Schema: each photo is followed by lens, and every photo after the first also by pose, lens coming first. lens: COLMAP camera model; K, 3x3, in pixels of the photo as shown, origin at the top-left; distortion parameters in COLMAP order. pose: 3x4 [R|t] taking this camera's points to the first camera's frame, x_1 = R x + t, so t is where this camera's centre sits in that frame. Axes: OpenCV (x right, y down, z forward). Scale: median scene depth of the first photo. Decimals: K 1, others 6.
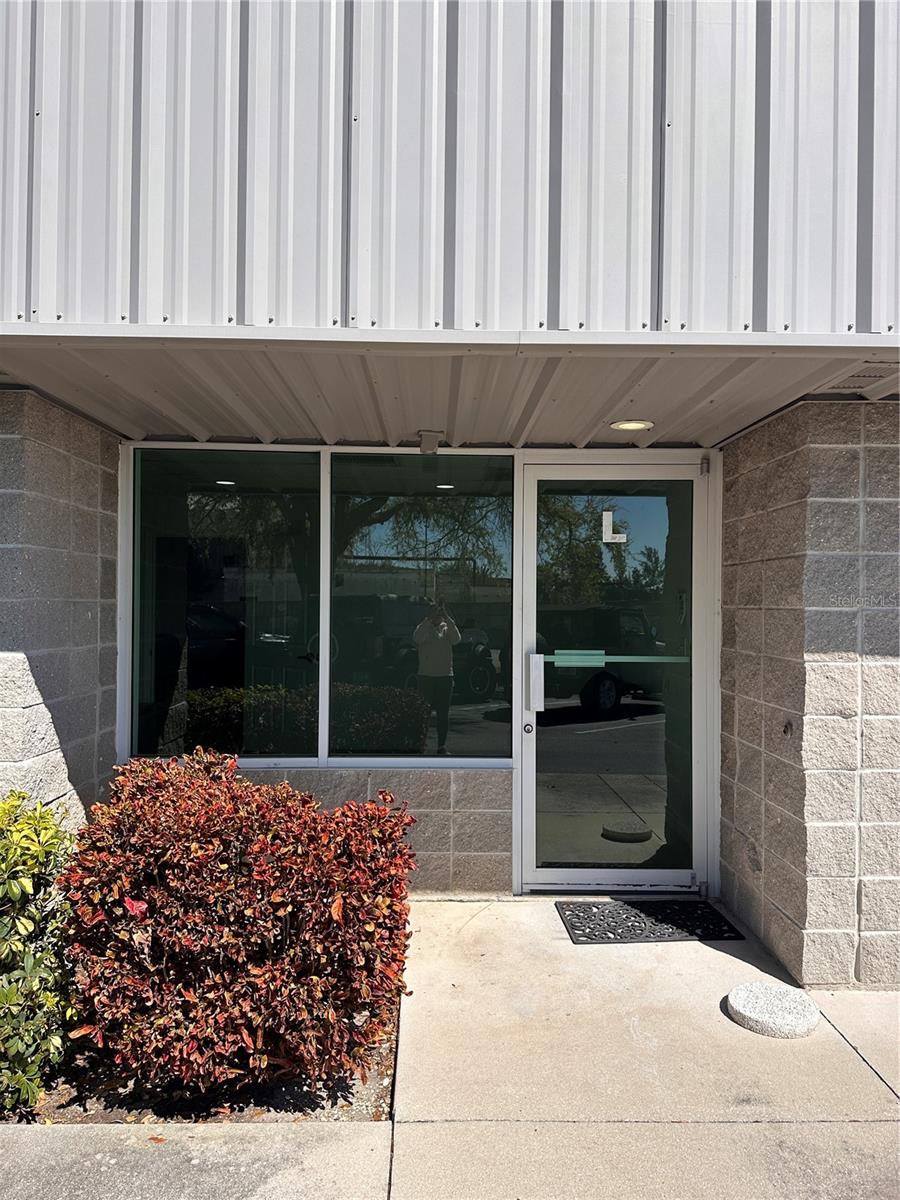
lens RADIAL K [[830.5, 0, 452.9], [0, 830.5, 596.1], [0, 0, 1]] dist [0.126918, -0.190465]
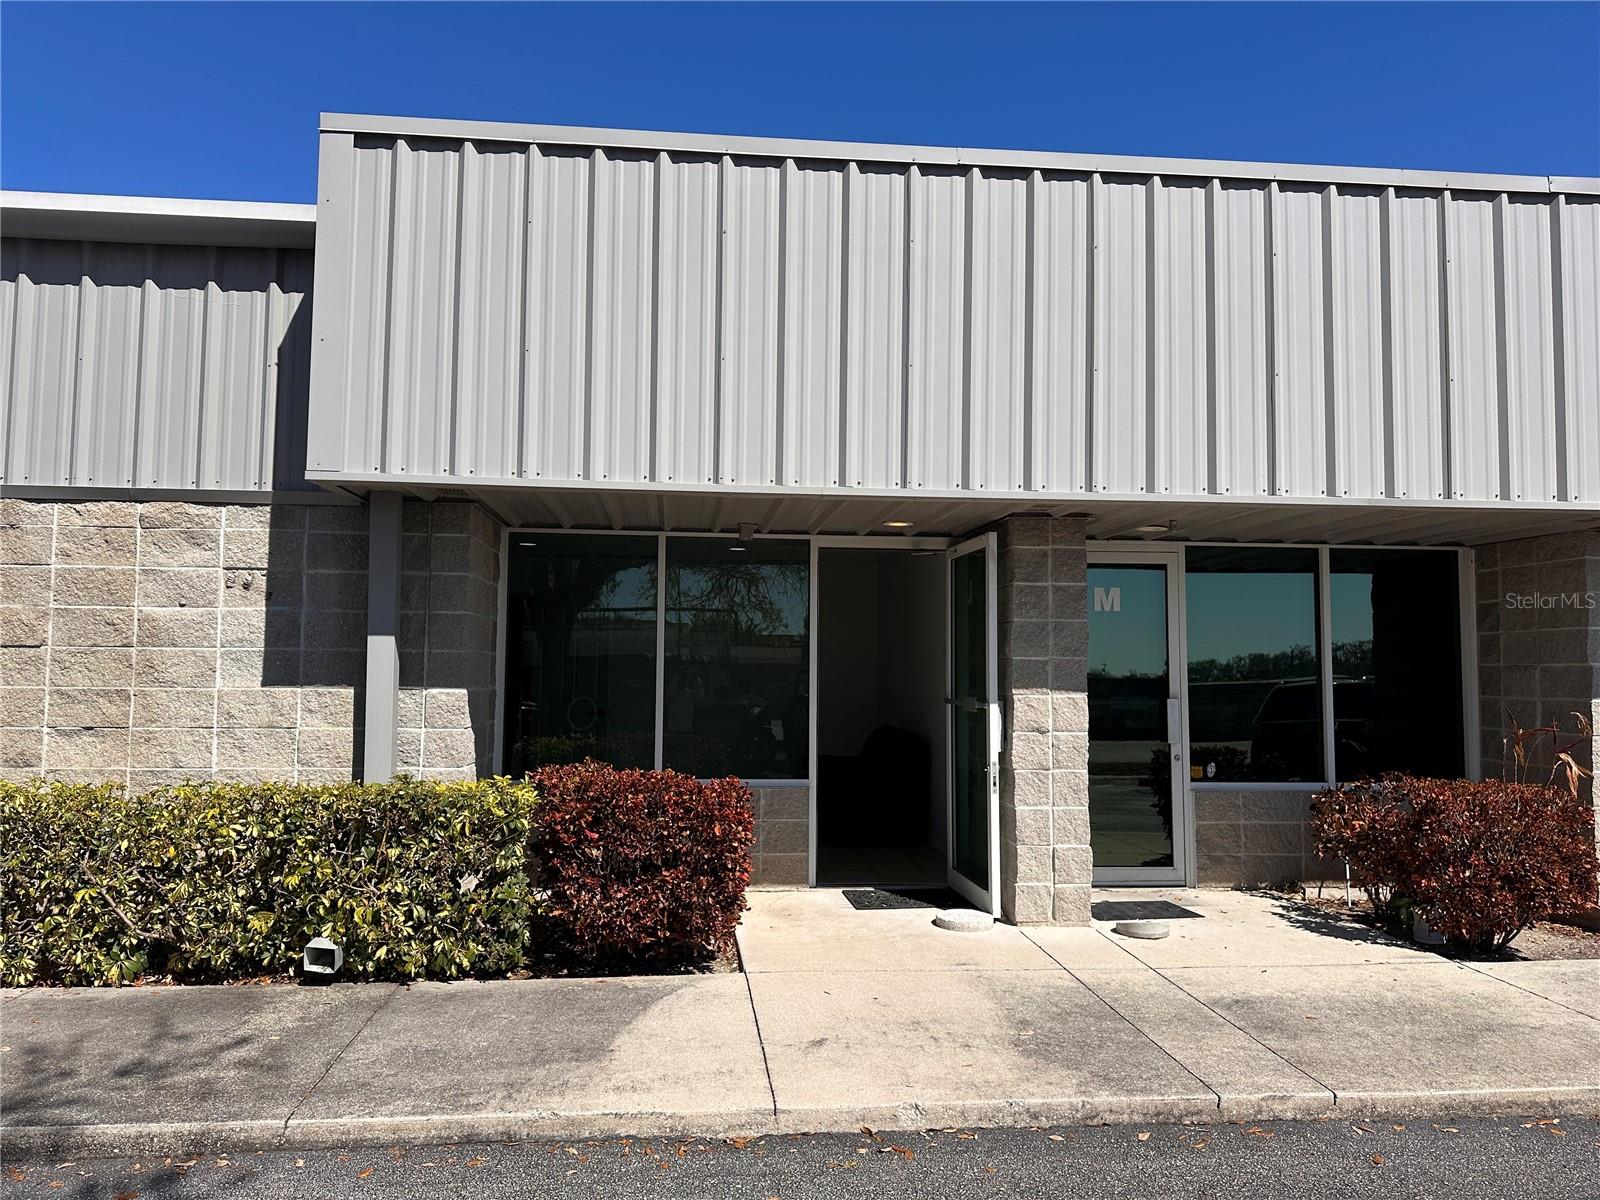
lens RADIAL K [[1107.3, 0, 775.7], [0, 1107.3, 597.4], [0, 0, 1]] dist [0.126918, -0.190465]
pose [[0.997653, 0.005548, 0.068248, -0.123256], [-0.001682, 0.998397, -0.056574, 0.019603], [-0.068452, 0.056327, 0.996063, -0.889863]]
